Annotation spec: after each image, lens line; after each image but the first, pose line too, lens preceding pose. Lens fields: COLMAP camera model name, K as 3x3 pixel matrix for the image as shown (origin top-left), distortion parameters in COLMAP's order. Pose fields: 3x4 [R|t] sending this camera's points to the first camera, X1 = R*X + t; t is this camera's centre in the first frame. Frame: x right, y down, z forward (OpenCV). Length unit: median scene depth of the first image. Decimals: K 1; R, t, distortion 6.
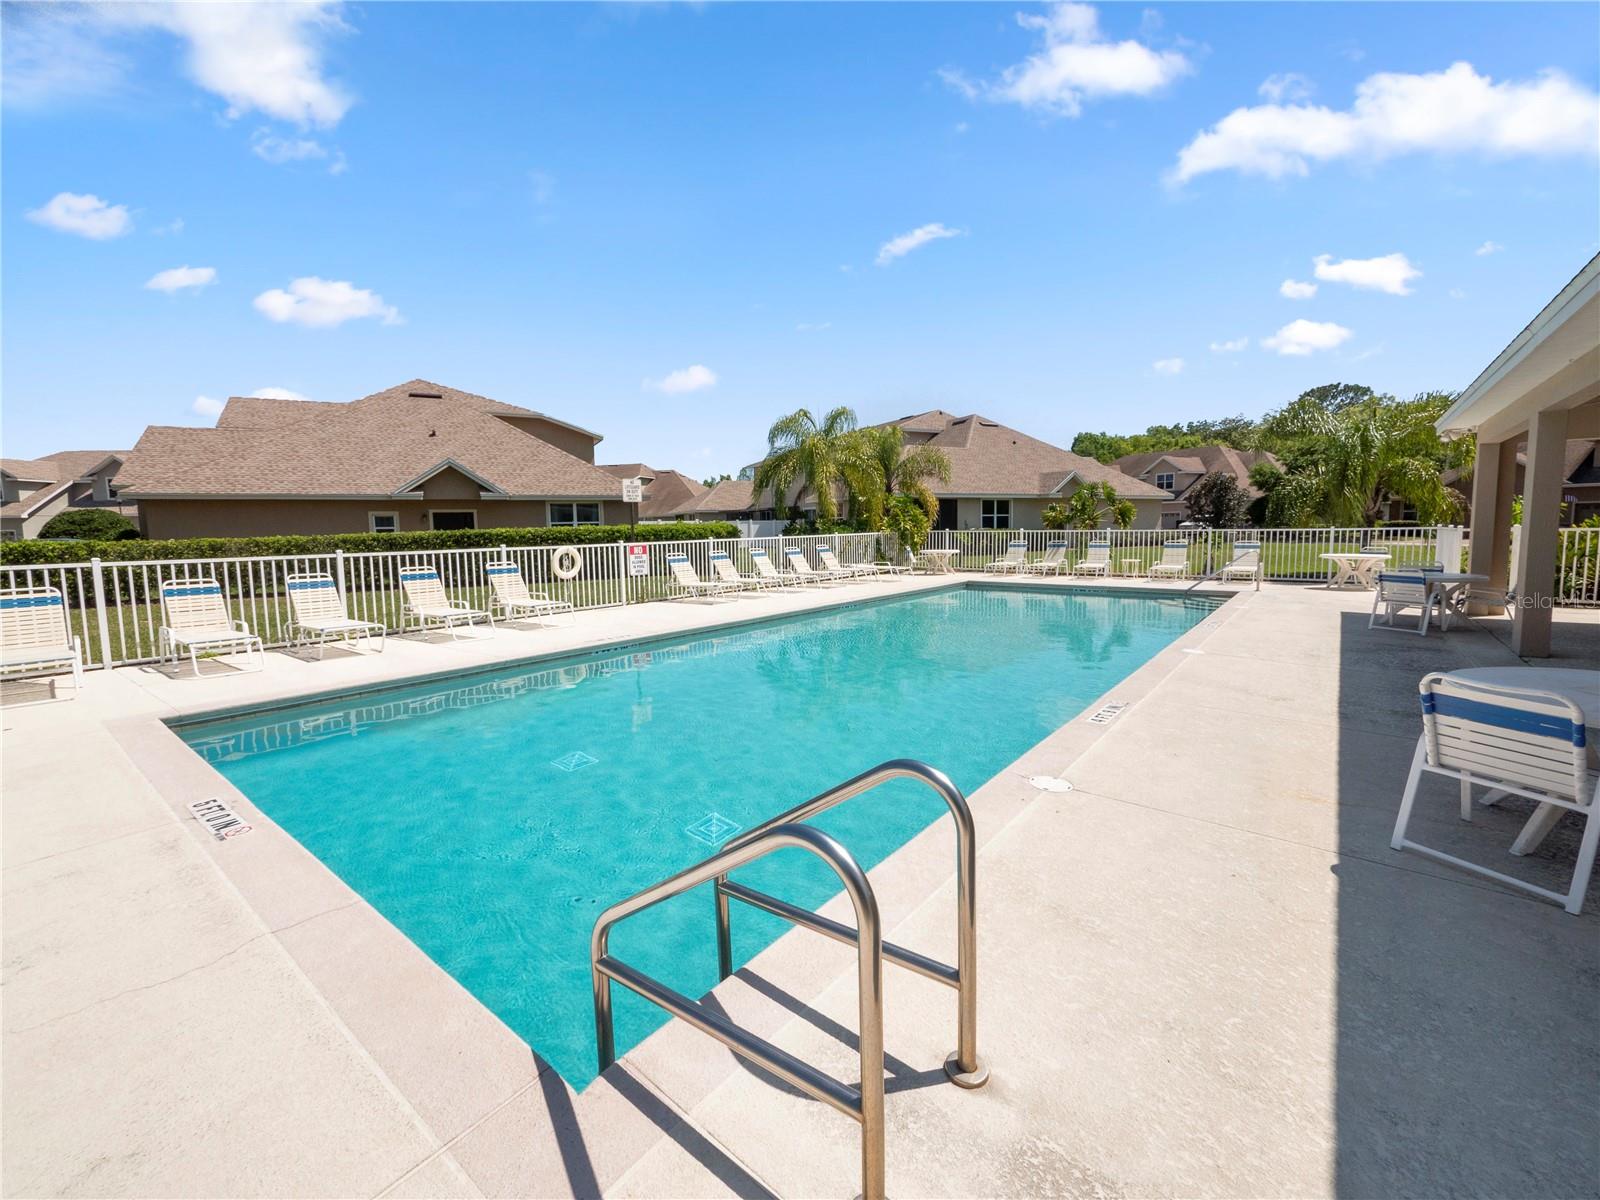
lens RADIAL K [[689.9, 0, 795.8], [0, 689.9, 594.7], [0, 0, 1]] dist [-0.000300, 0.000011]
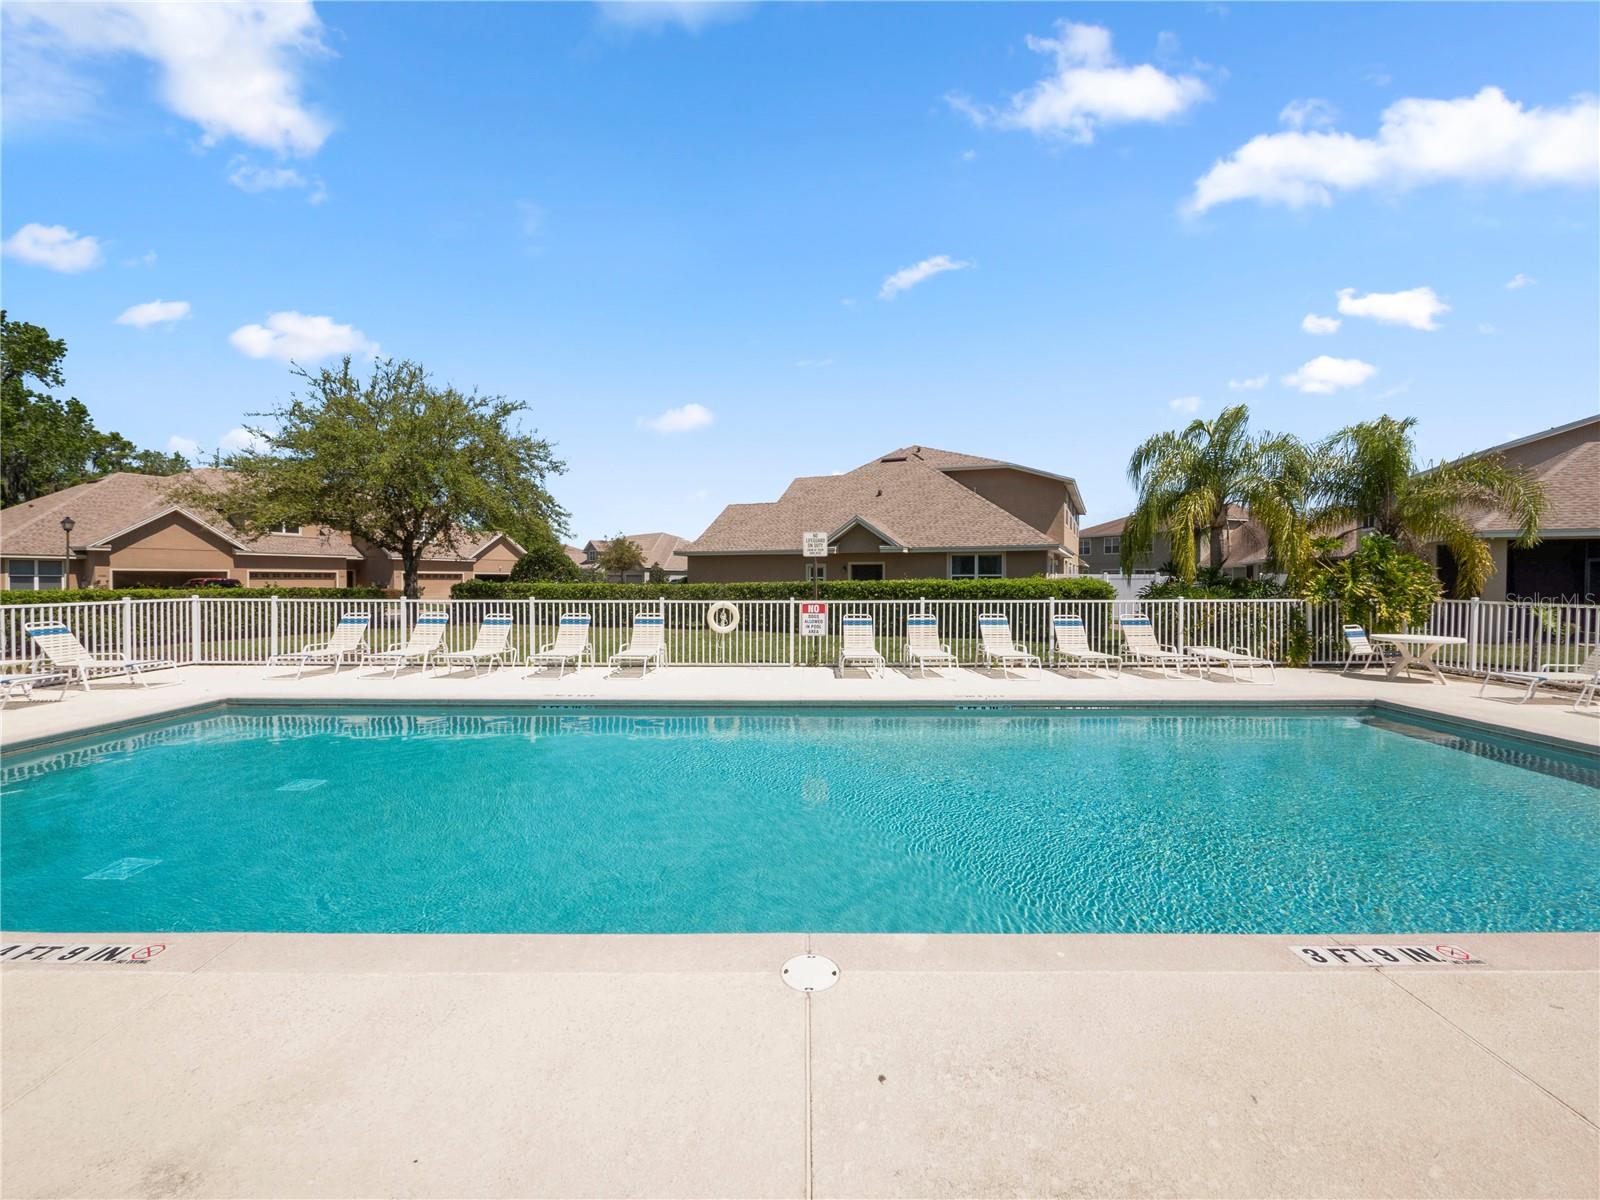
lens RADIAL K [[708.3, 0, 803.1], [0, 708.3, 596.1], [0, 0, 1]] dist [-0.000418, 0.000007]
pose [[0.607050, 0.035558, -0.793868, 0.332405], [-0.091155, 0.995520, -0.025114, -0.036656], [0.789418, 0.087610, 0.607571, 0.270784]]
